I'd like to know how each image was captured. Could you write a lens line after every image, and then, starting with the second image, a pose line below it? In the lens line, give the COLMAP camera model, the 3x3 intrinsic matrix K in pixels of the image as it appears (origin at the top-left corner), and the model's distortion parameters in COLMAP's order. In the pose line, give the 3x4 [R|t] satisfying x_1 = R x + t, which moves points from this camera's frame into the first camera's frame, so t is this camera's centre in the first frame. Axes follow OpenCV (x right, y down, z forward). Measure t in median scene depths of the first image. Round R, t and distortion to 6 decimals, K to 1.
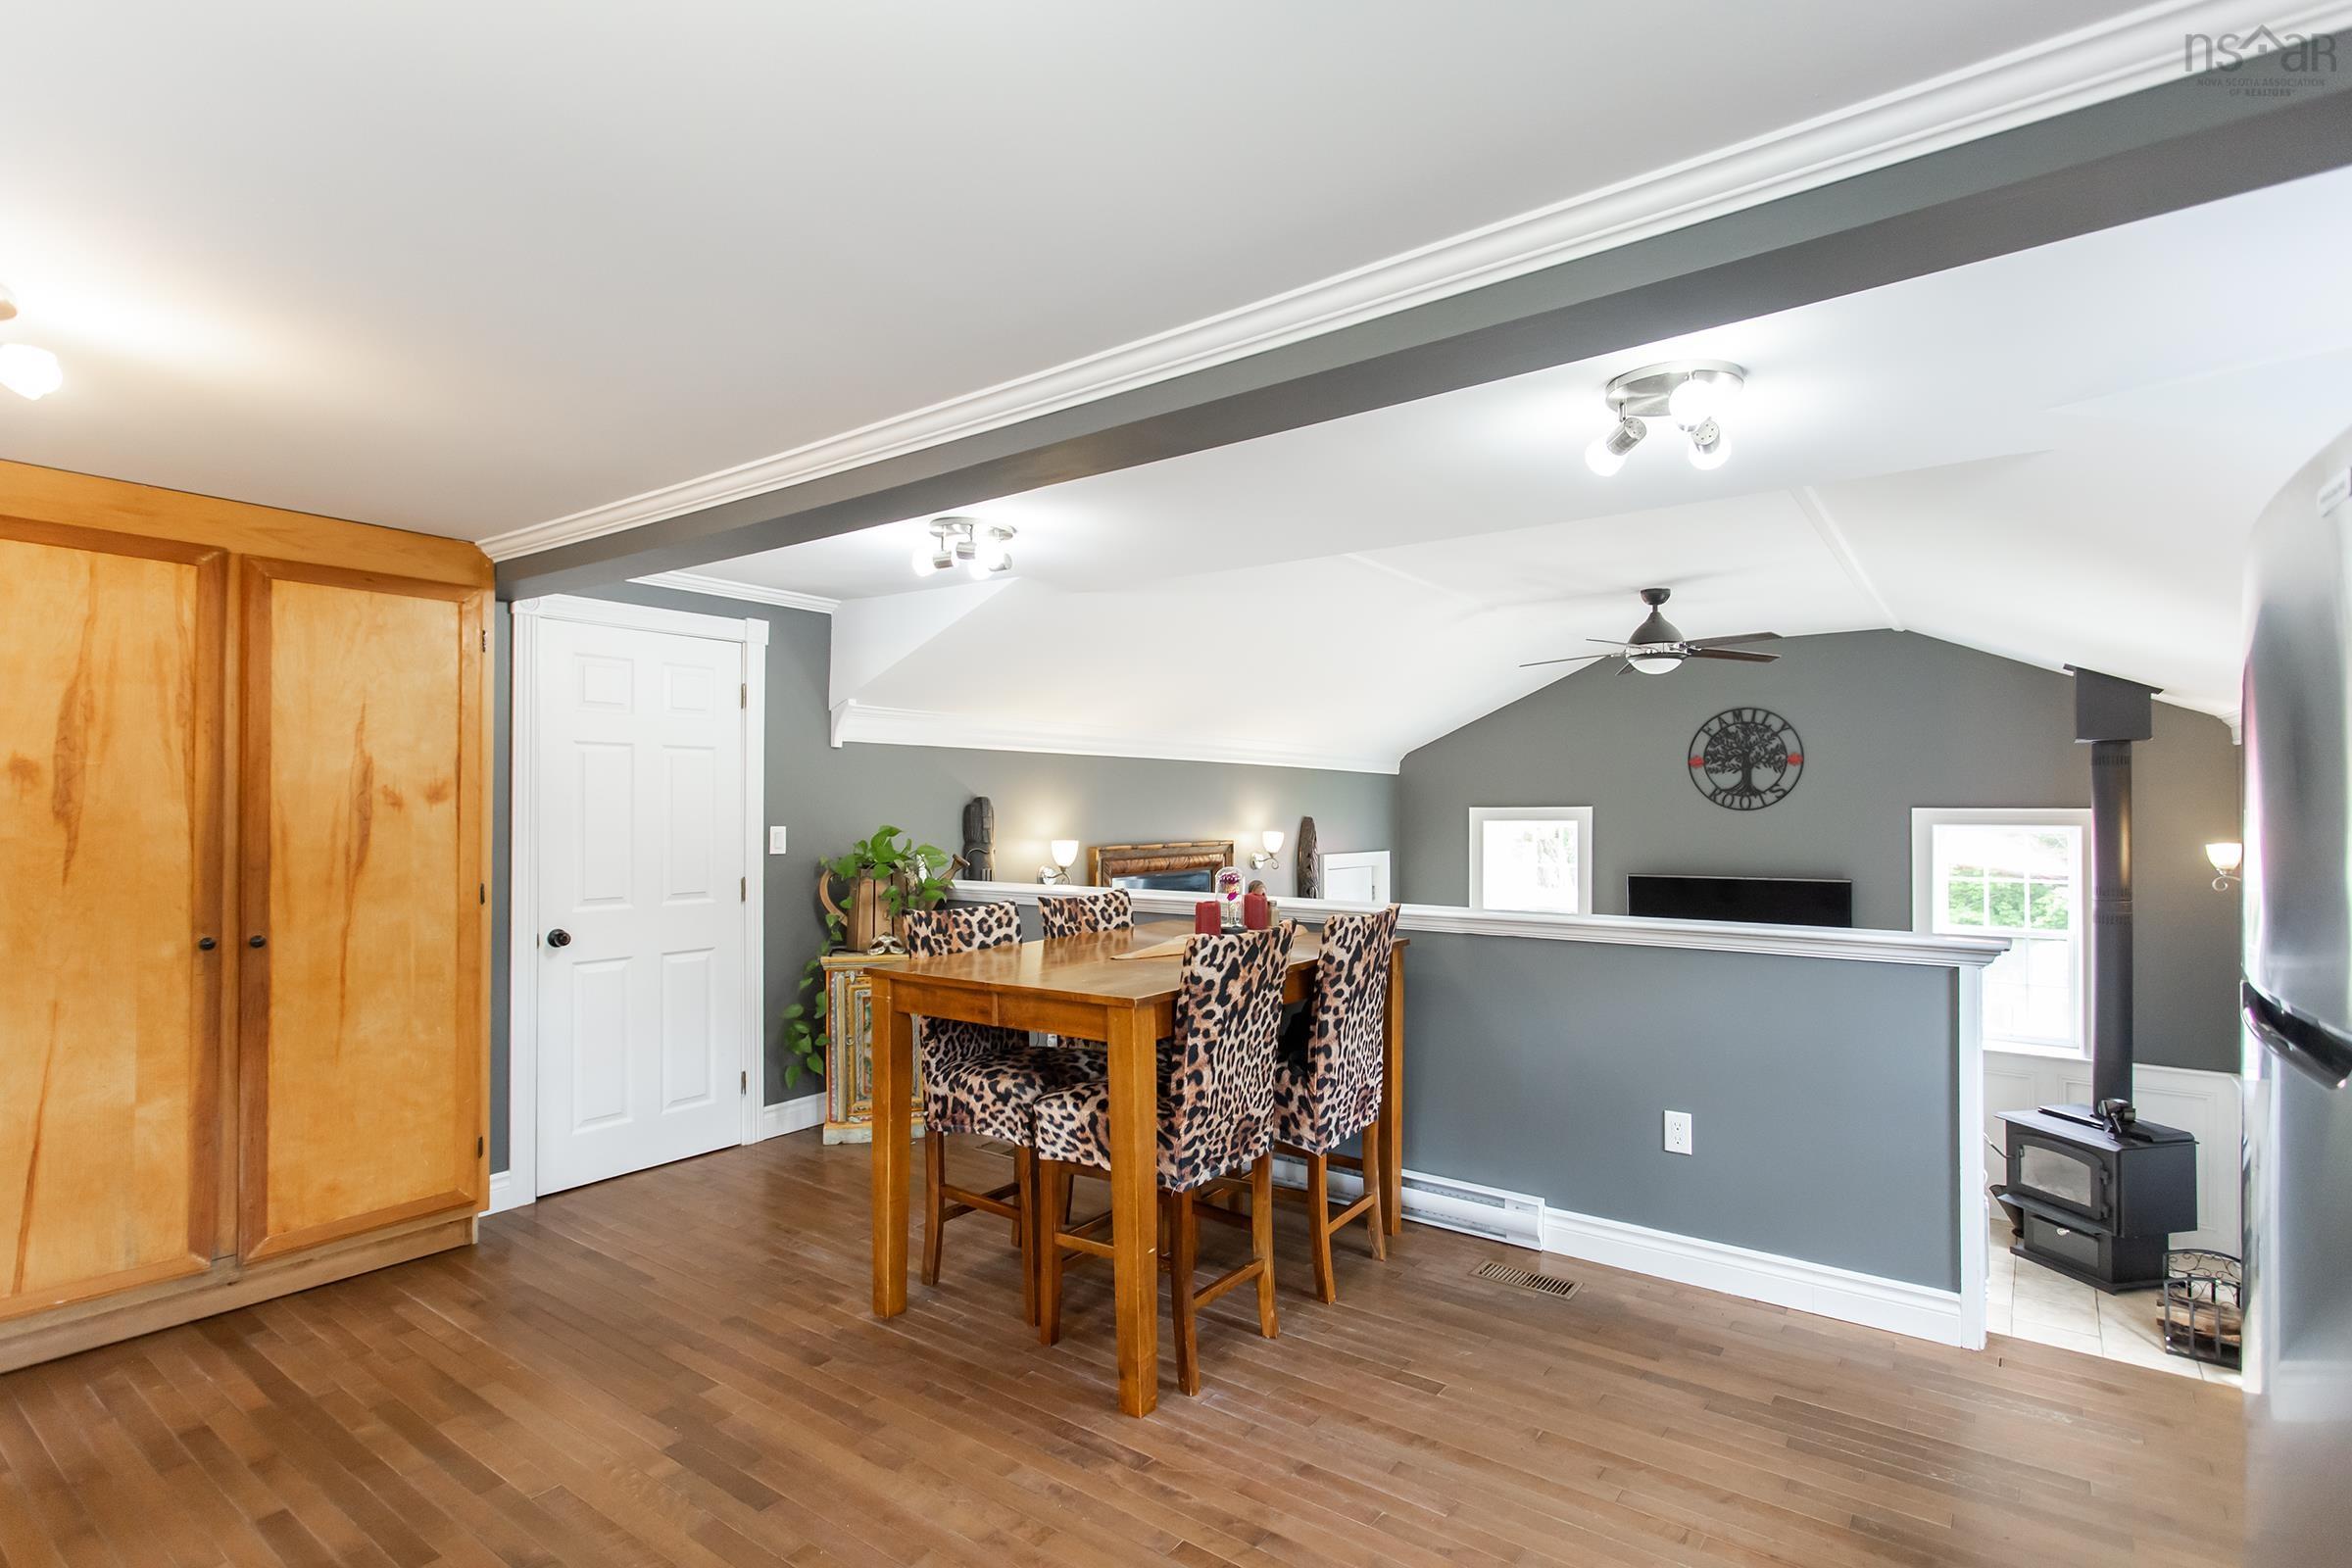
lens RADIAL K [[1147.5, 0, 1170.1], [0, 1147.5, 802.1], [0, 0, 1]] dist [0.003868, -0.000316]
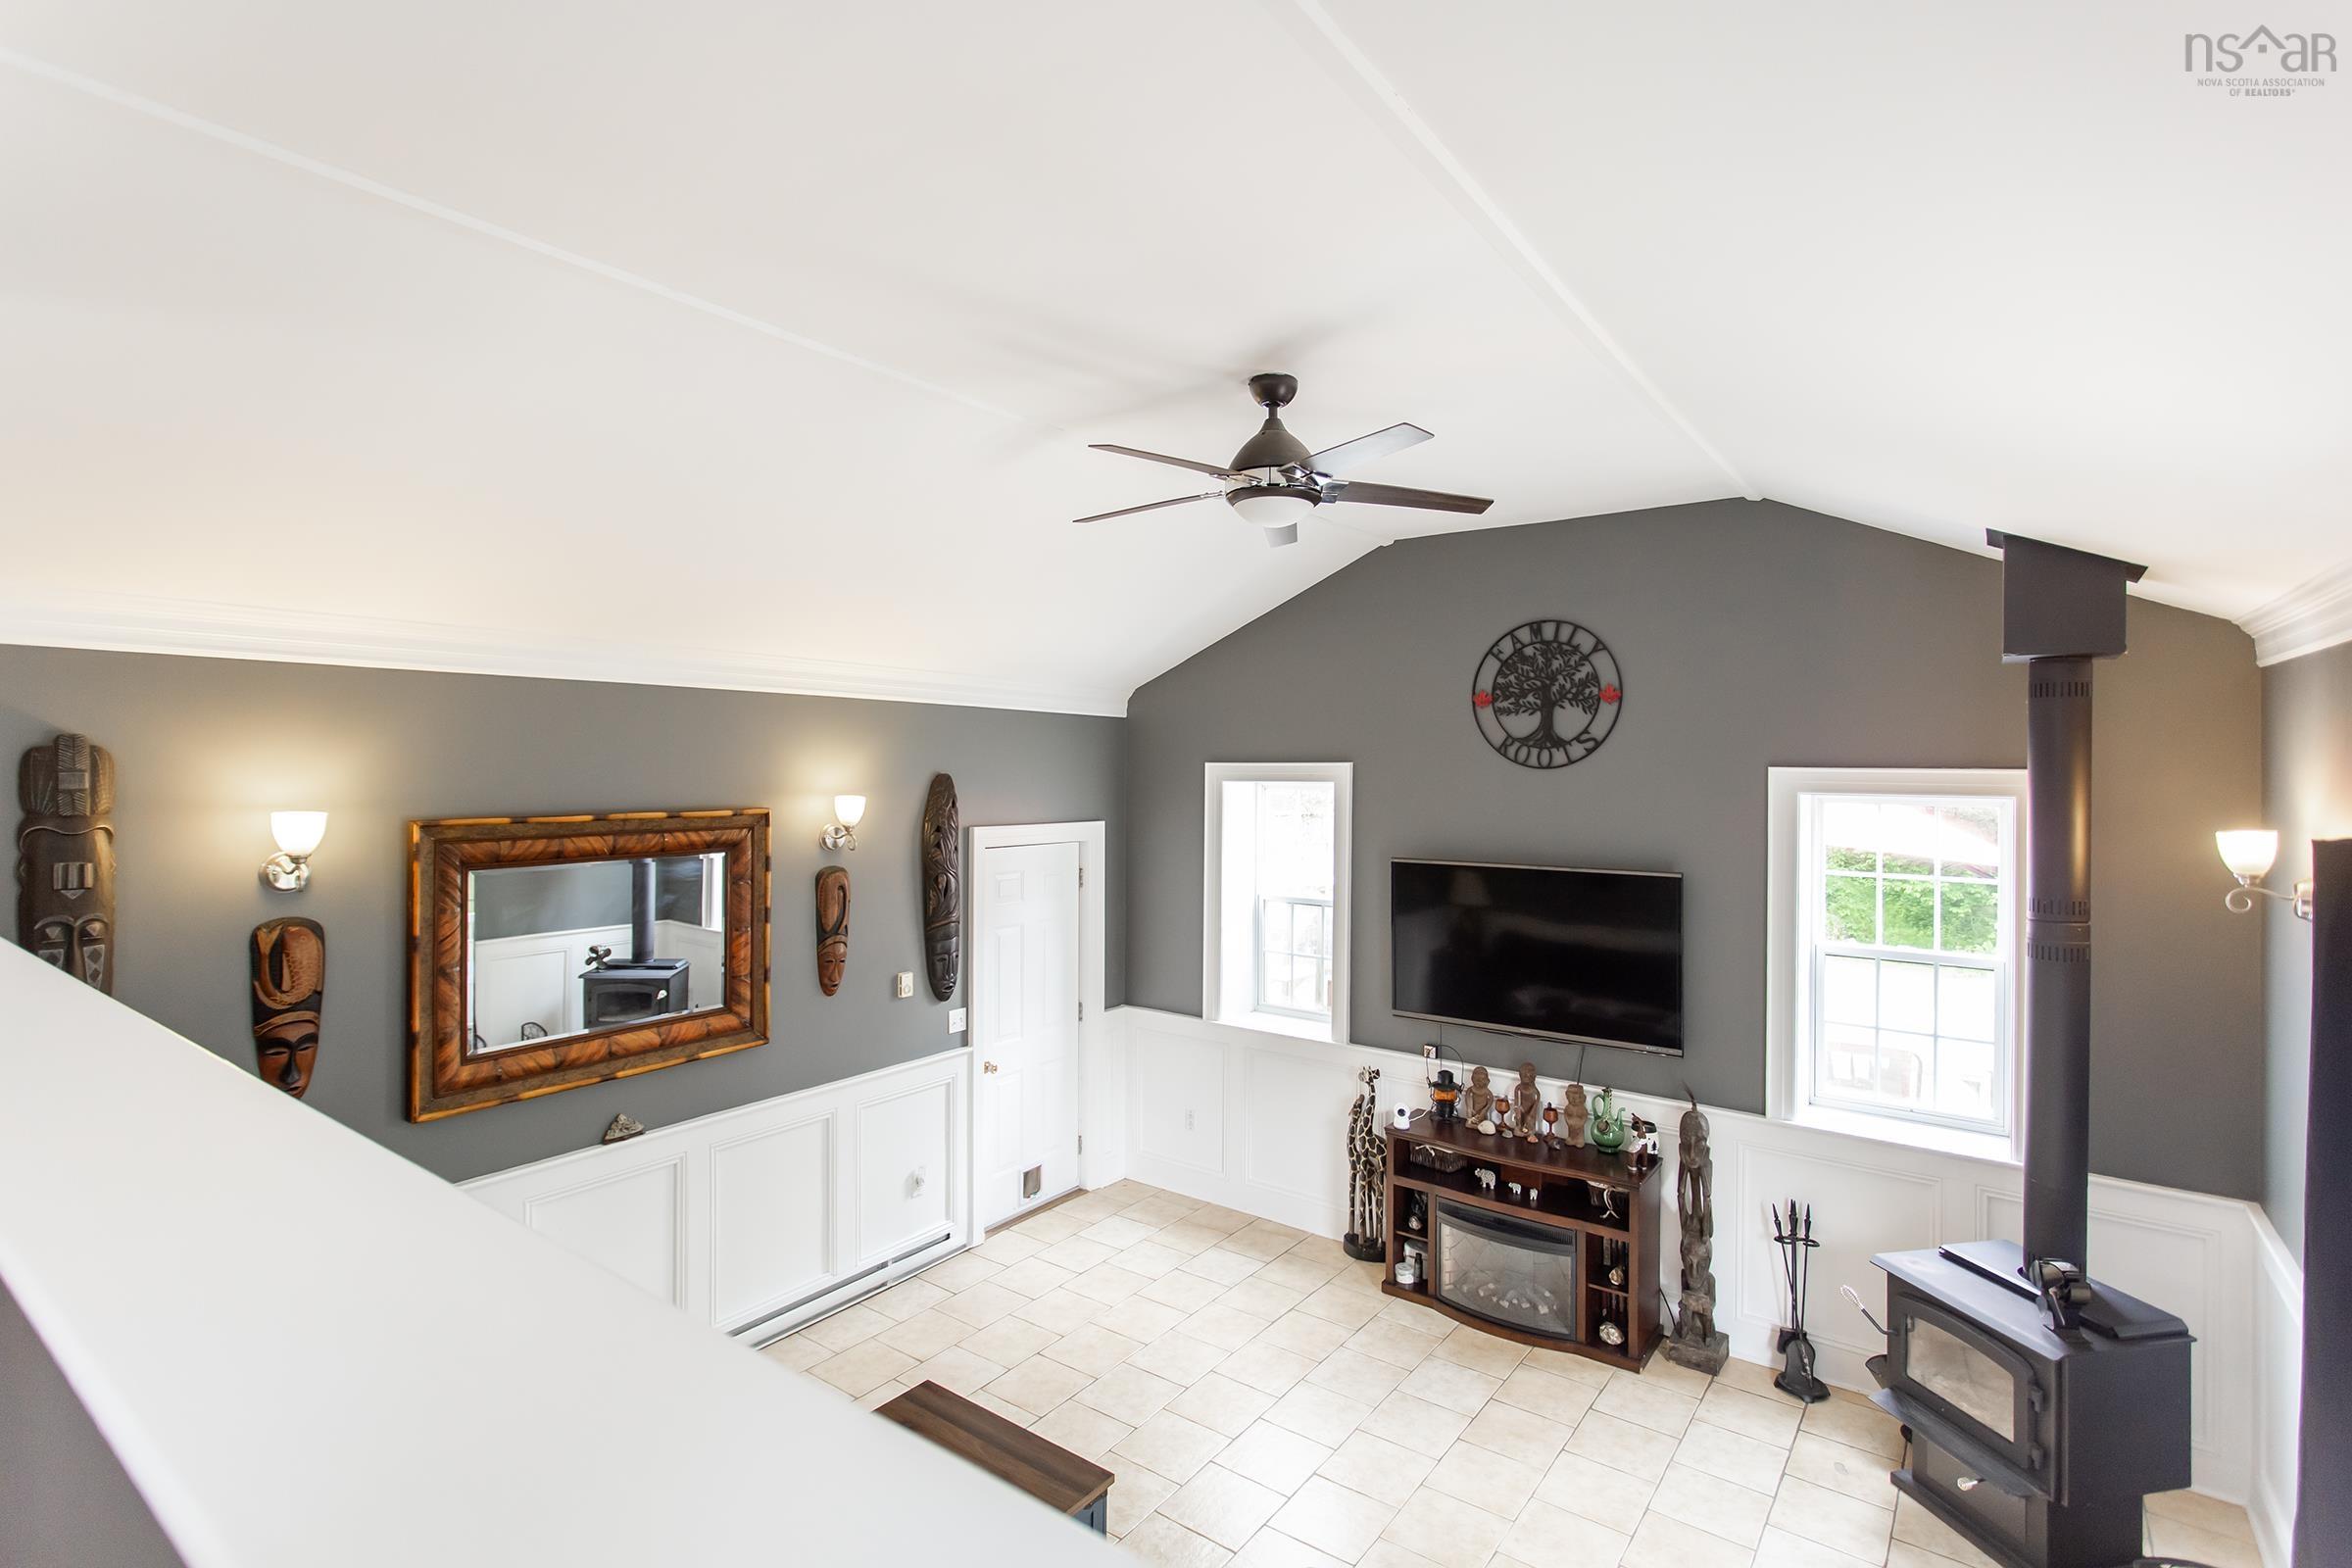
lens RADIAL K [[1147.5, 0, 1177.0], [0, 1147.5, 767.0], [0, 0, 1]] dist [0.003868, -0.000316]
pose [[0.999769, 0.007683, 0.020083, 0.317128], [-0.007843, 0.999938, 0.007903, 0.002916], [-0.020021, -0.008059, 0.999767, 0.374620]]
